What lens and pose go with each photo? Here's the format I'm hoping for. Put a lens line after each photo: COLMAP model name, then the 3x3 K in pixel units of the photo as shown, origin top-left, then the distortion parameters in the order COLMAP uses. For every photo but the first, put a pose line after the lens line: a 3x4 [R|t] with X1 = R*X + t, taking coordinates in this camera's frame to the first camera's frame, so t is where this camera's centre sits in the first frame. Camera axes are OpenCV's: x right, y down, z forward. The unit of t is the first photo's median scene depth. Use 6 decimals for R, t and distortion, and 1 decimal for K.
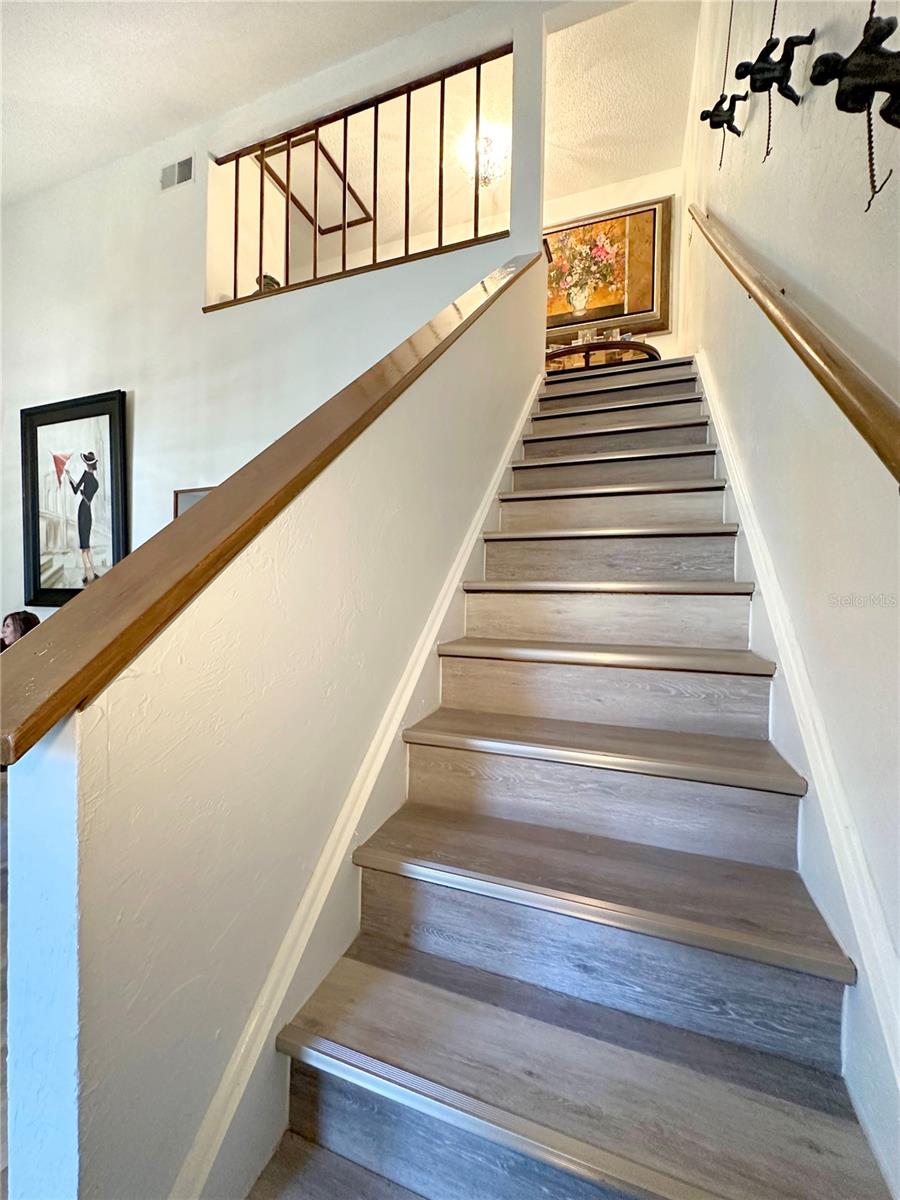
lens RADIAL K [[484.5, 0, 450.0], [0, 484.5, 600.0], [0, 0, 1]] dist [-0.003032, -0.000553]
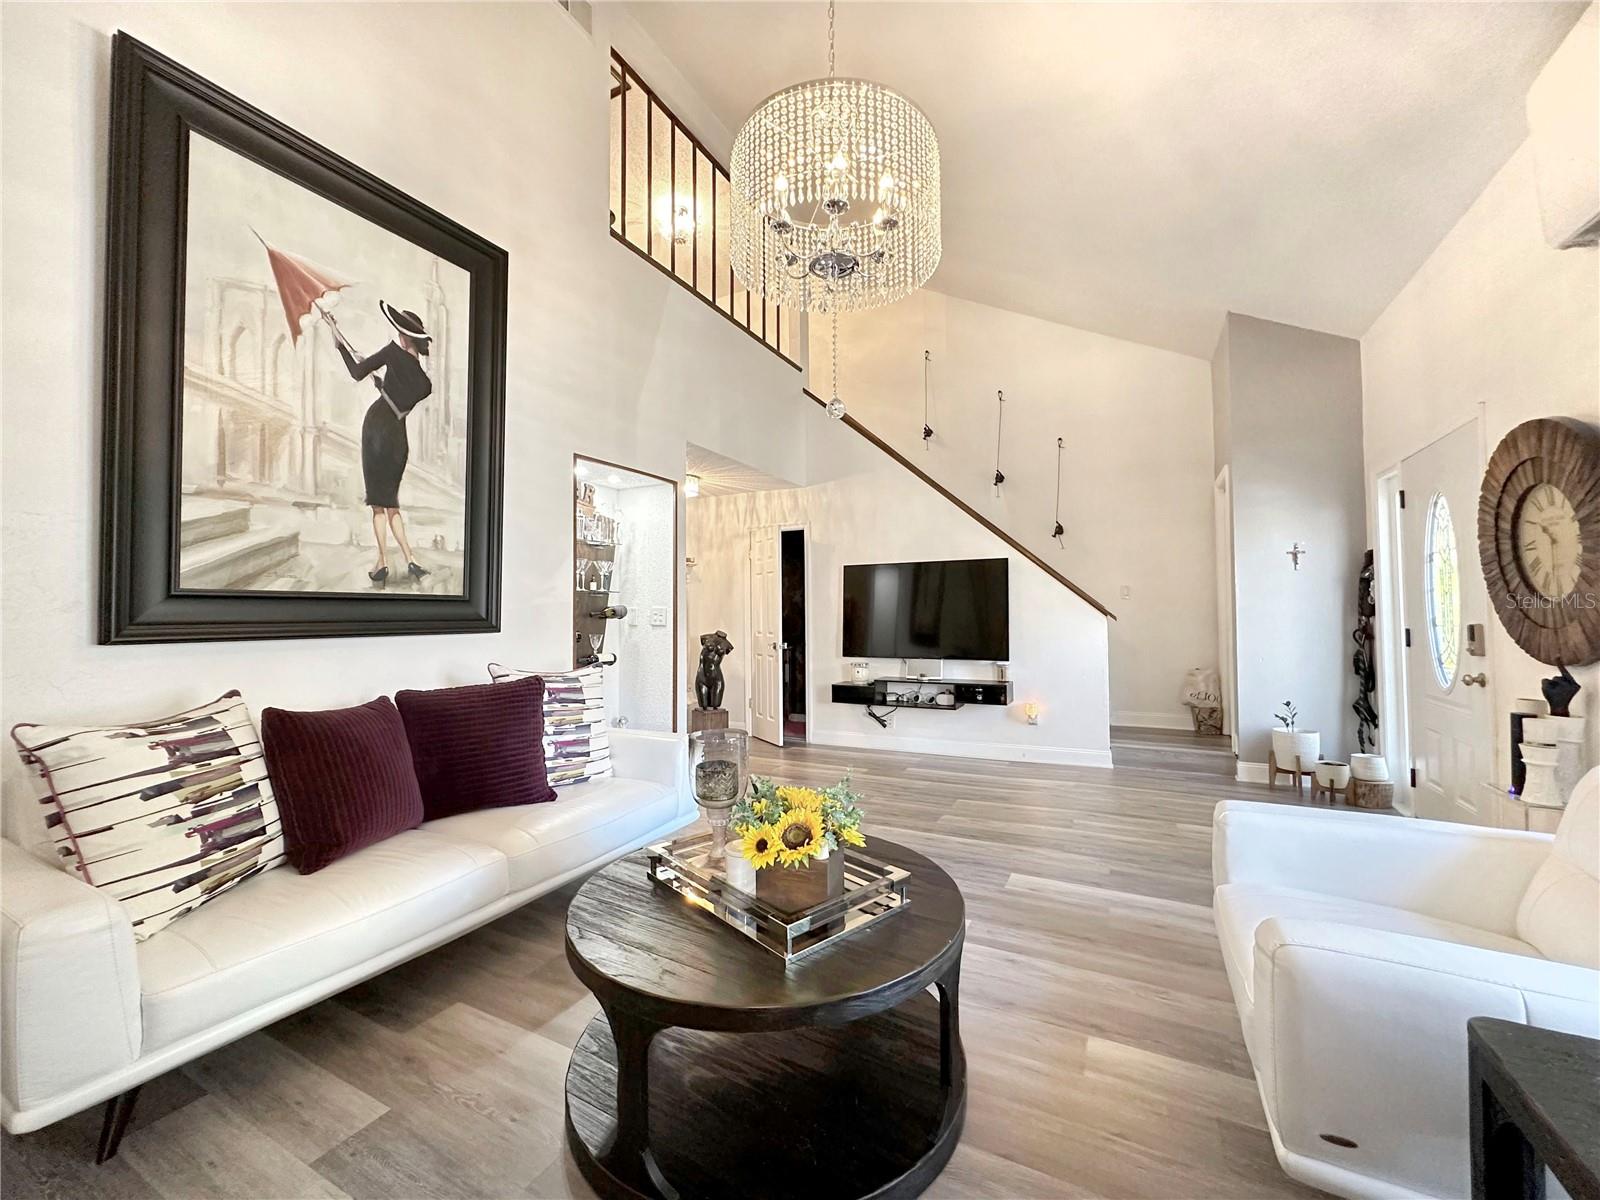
lens RADIAL K [[646.0, 0, 800.0], [0, 646.0, 600.0], [0, 0, 1]] dist [-0.003032, -0.000553]
pose [[0.118249, 0.008967, 0.992943, -1.317280], [0.022967, 0.999667, -0.011763, -0.001073], [-0.992718, 0.024196, 0.118004, 0.535206]]
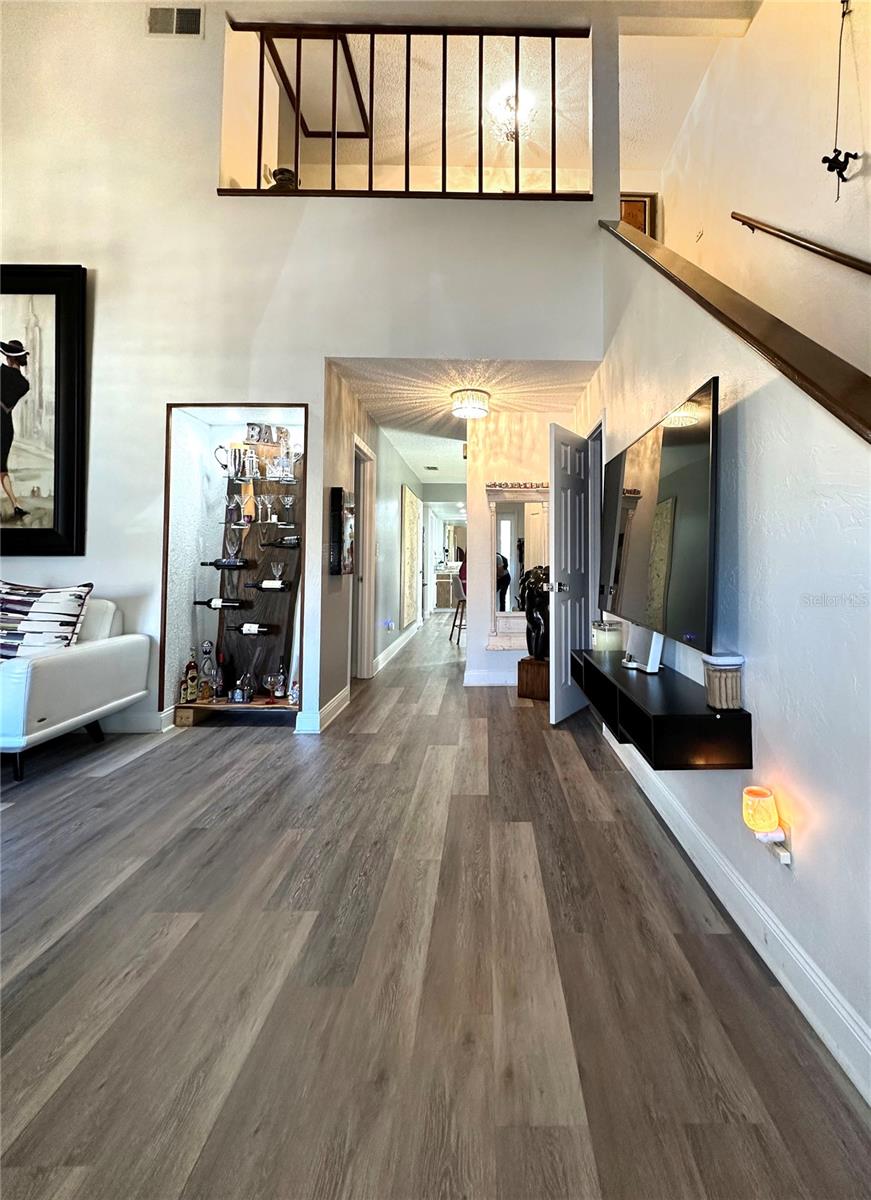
lens RADIAL K [[528.0, 0, 492.5], [0, 528.0, 542.0], [0, 0, 1]] dist [-0.001287, -0.000121]
pose [[0.929720, 0.001905, 0.368262, -0.362067], [0.015812, 0.998858, -0.045085, 0.043132], [-0.367928, 0.047739, 0.928628, 0.014227]]
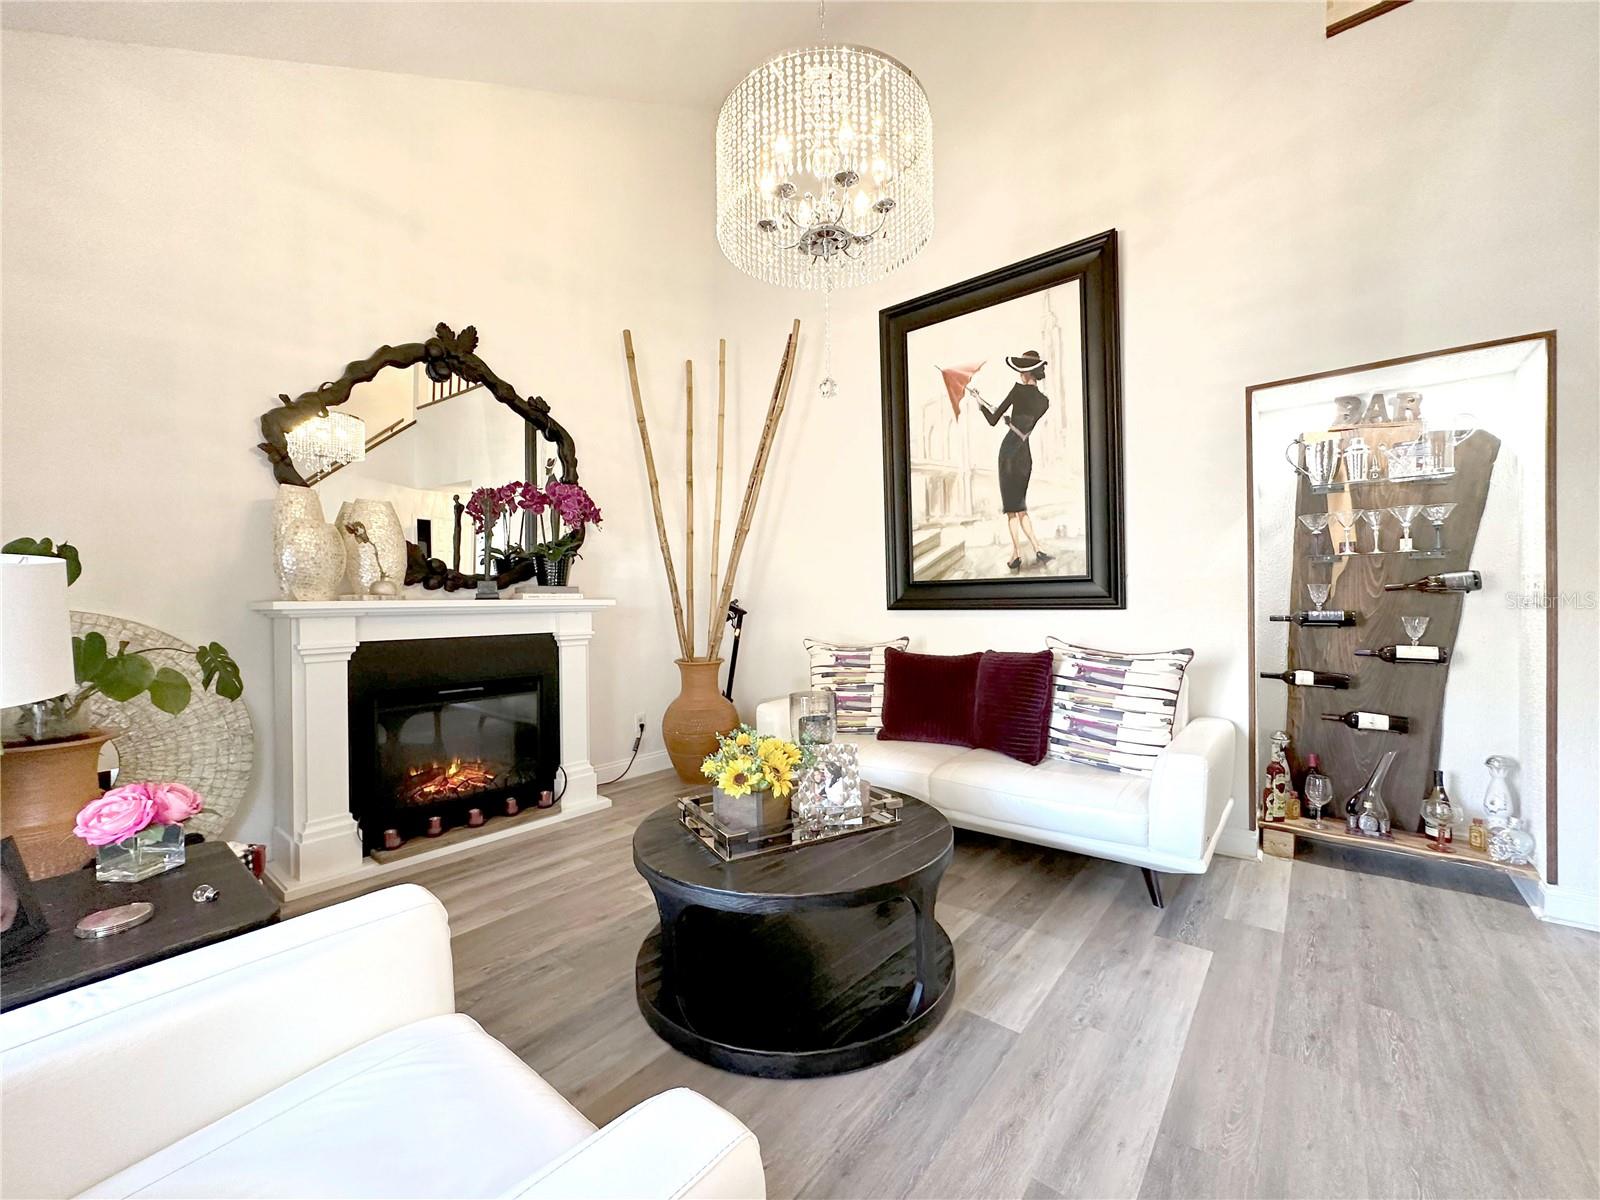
lens RADIAL K [[653.7, 0, 800.0], [0, 653.7, 600.0], [0, 0, 1]] dist [-0.001472, 0.000370]
pose [[0.944305, -0.026923, -0.327968, -0.743679], [0.022591, 0.999600, -0.017014, 0.012416], [0.328295, 0.008657, 0.944536, 0.133831]]
